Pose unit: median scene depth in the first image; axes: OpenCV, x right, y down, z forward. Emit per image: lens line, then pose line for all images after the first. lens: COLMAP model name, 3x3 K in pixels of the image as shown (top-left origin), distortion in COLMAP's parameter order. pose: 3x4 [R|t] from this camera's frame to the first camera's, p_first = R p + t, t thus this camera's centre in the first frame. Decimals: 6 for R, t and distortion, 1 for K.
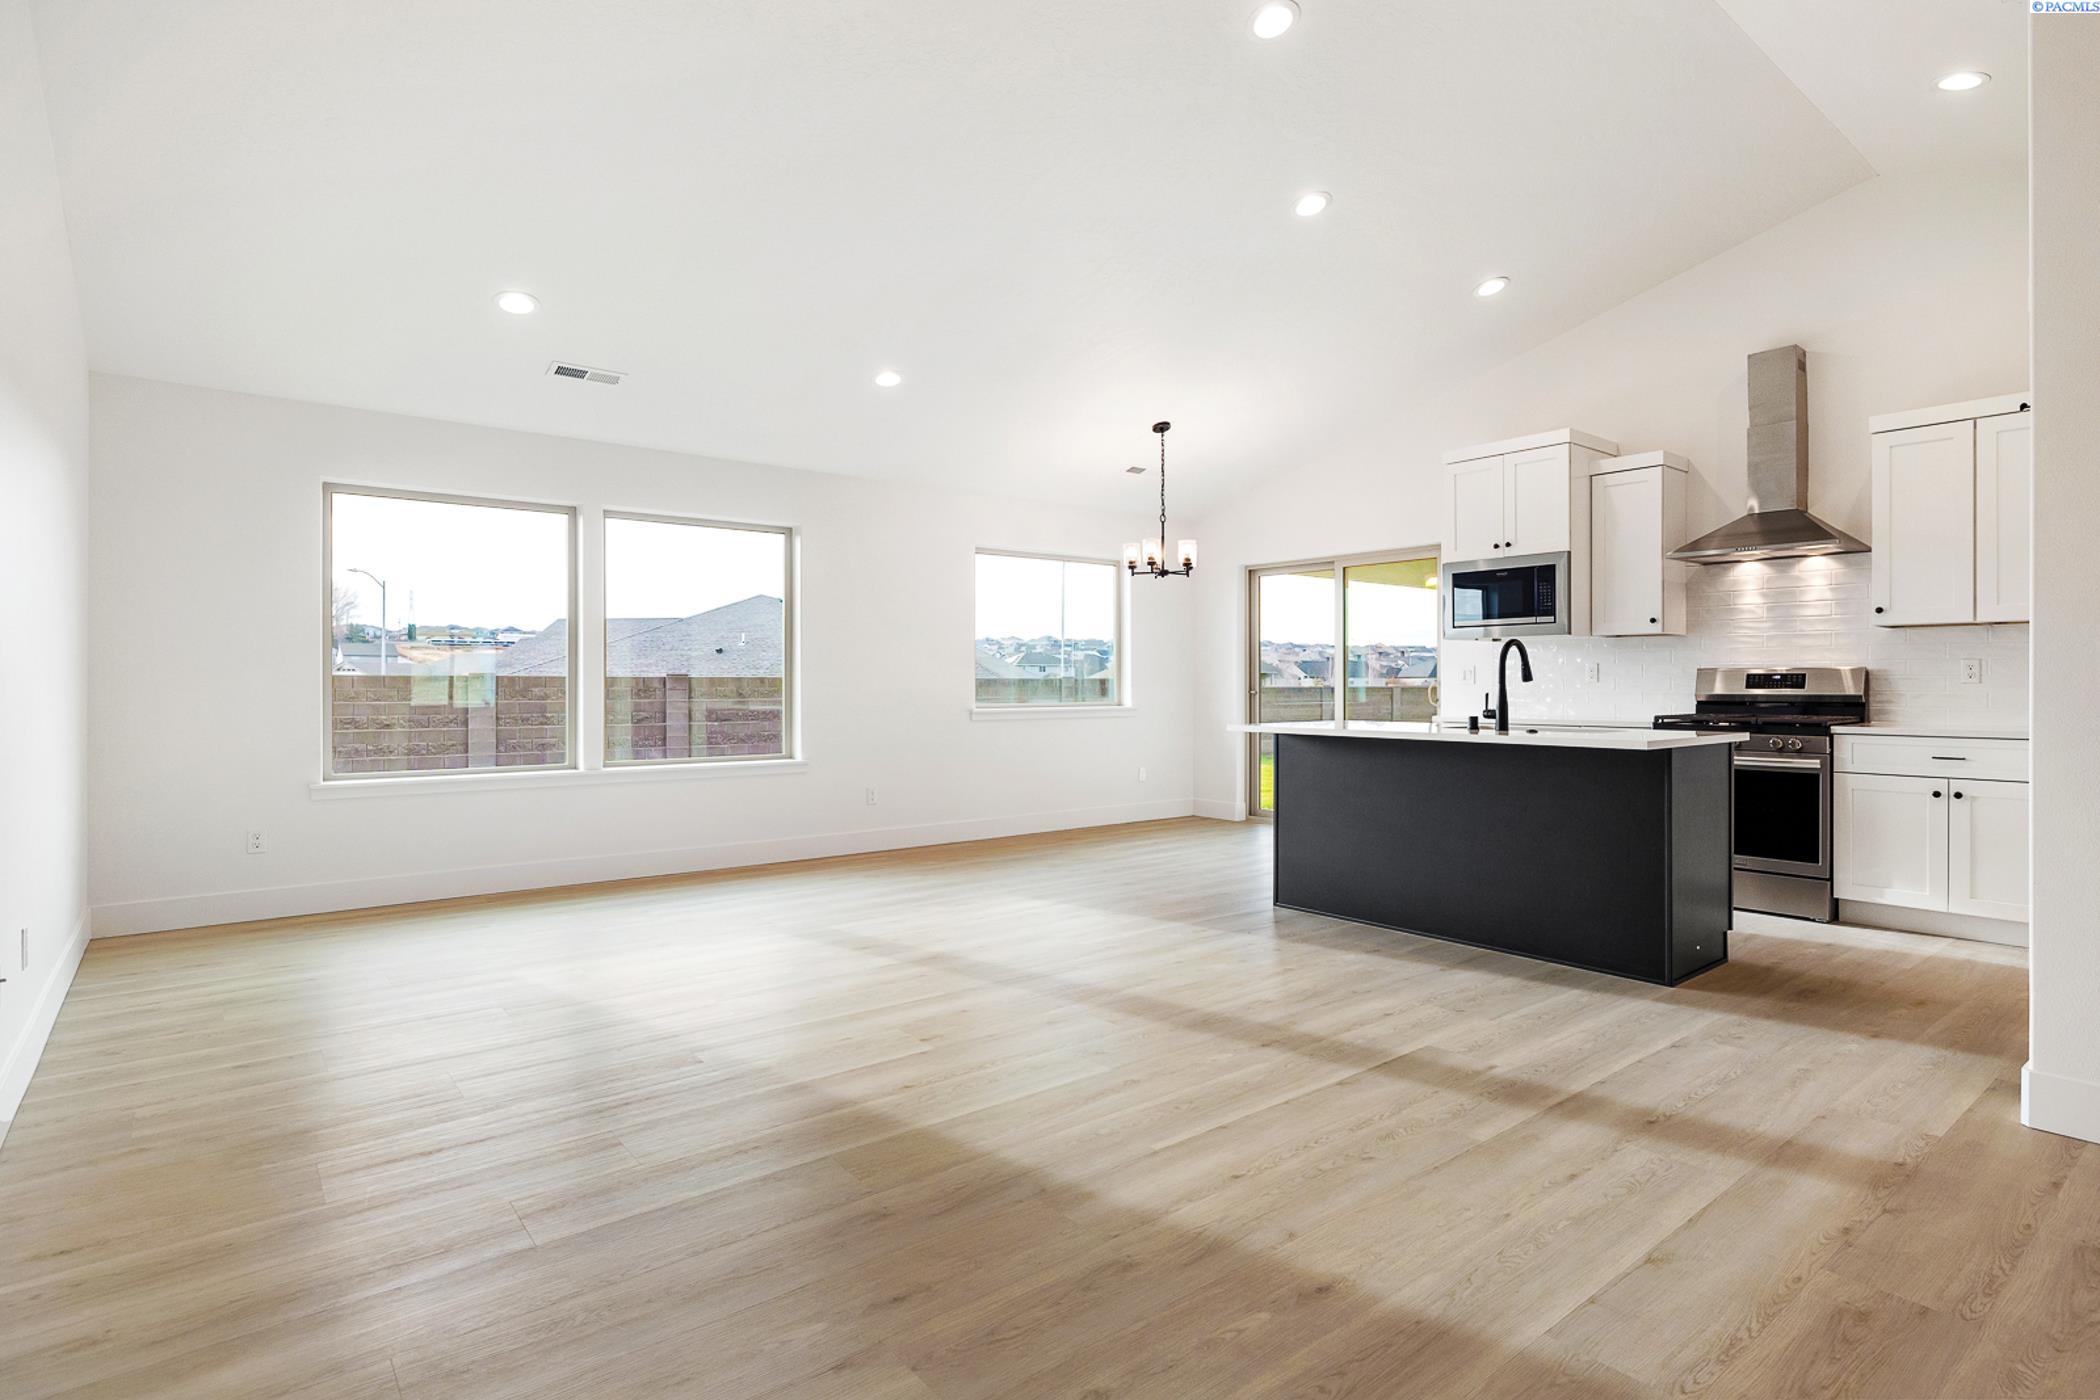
lens RADIAL K [[1052.9, 0, 1078.3], [0, 1052.9, 694.6], [0, 0, 1]] dist [-0.001127, 0.000487]
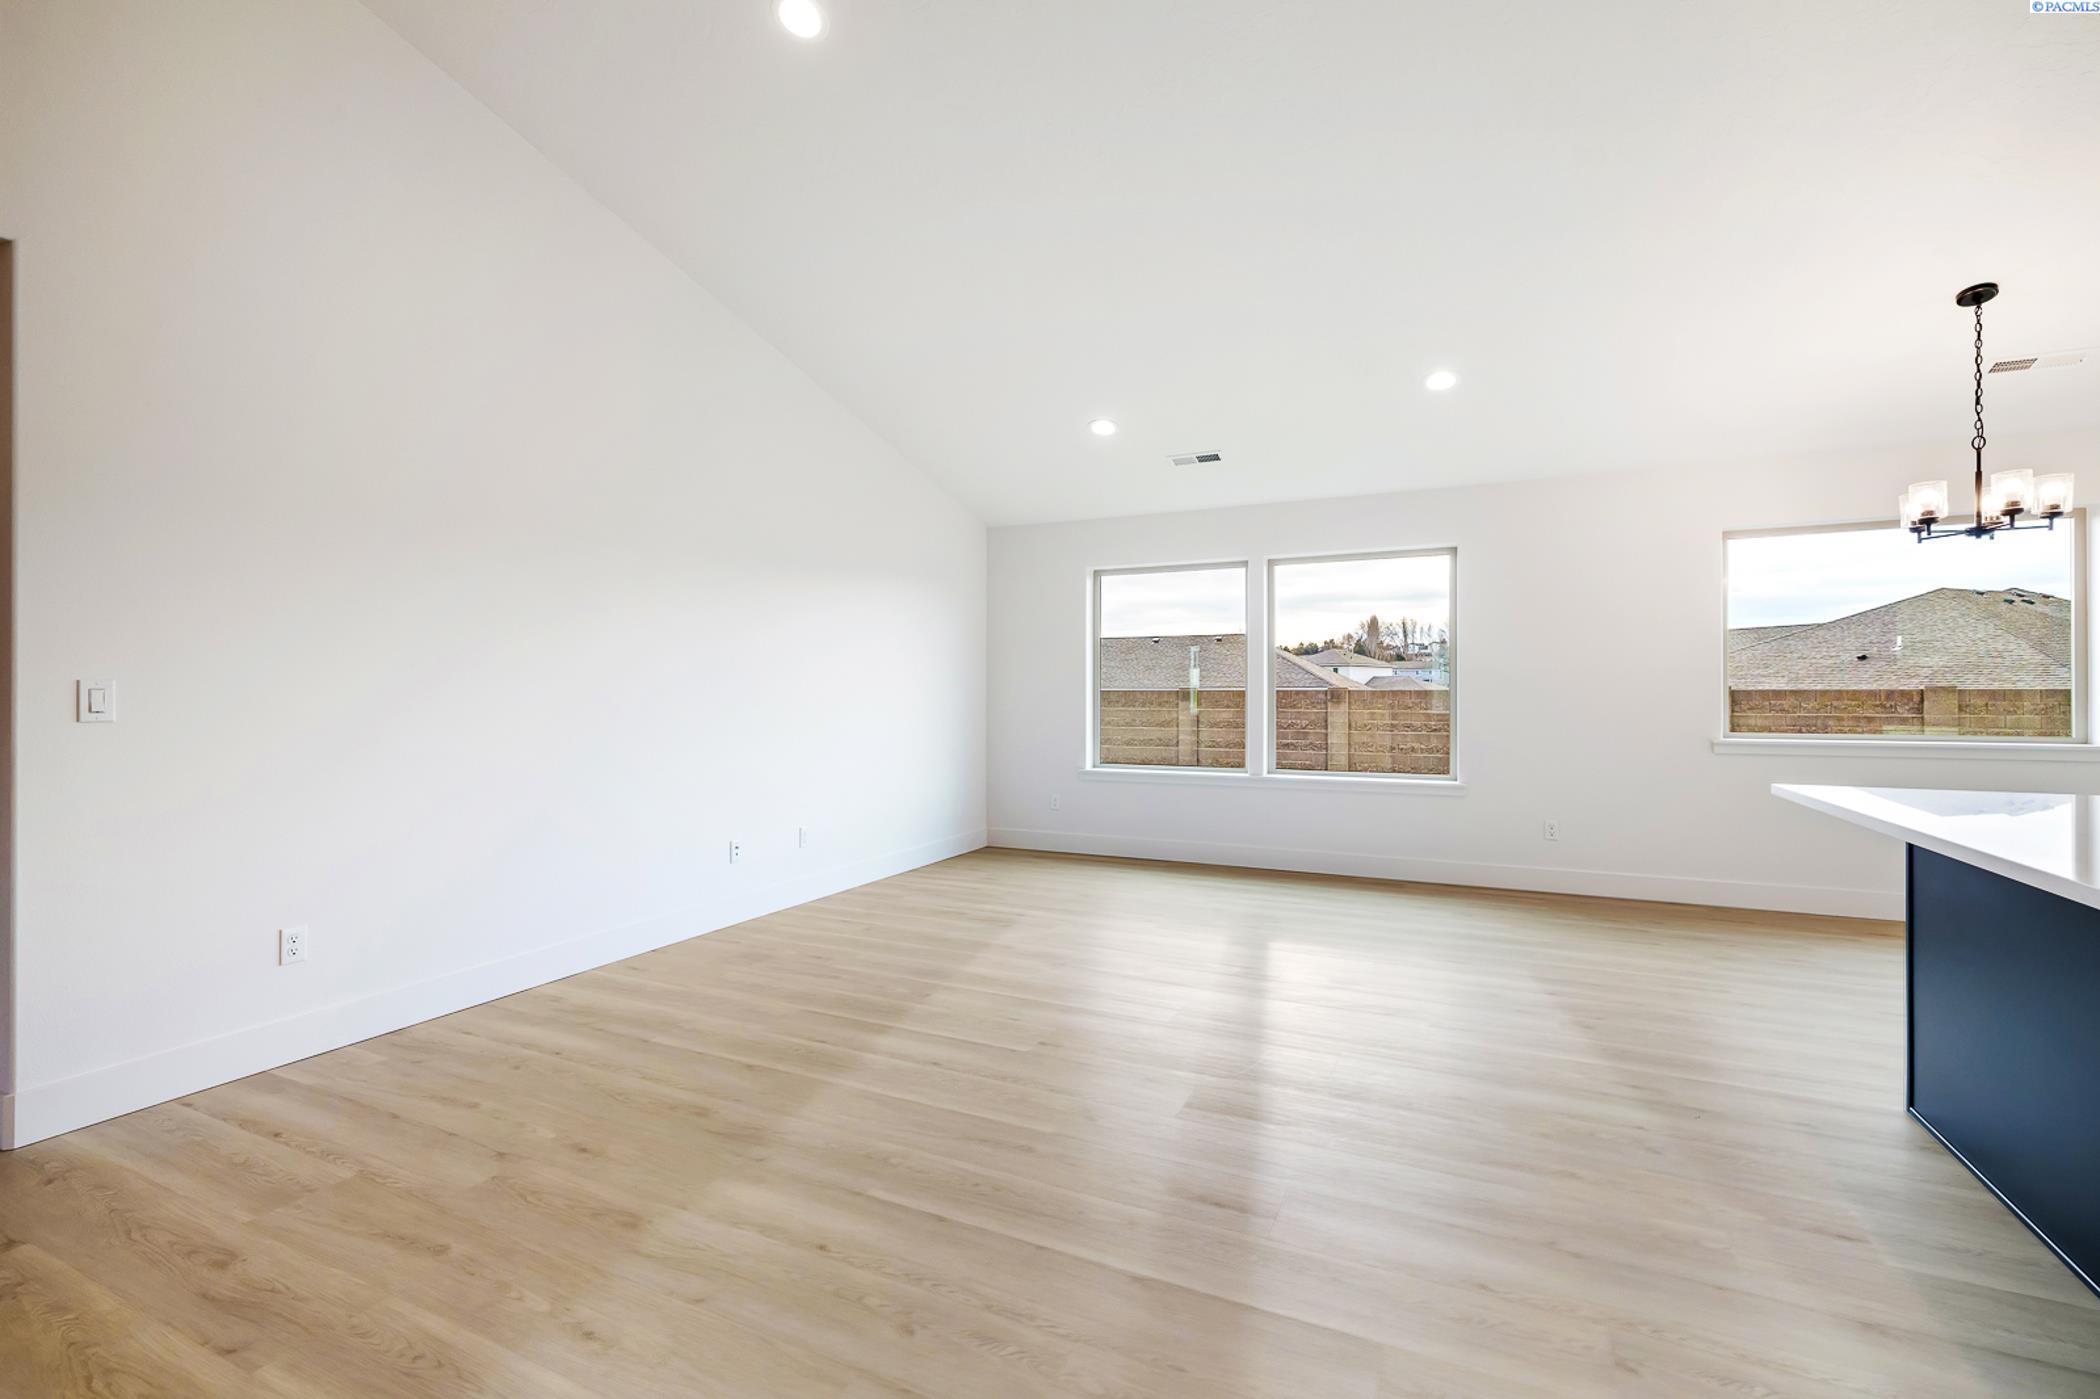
lens RADIAL K [[925.8, 0, 1056.4], [0, 925.8, 693.3], [0, 0, 1]] dist [0.000024, 0.000151]
pose [[0.422368, 0.001034, -0.906424, 0.398938], [-0.009511, 0.999949, -0.003291, -0.016375], [0.906375, 0.010011, 0.422356, 0.334419]]
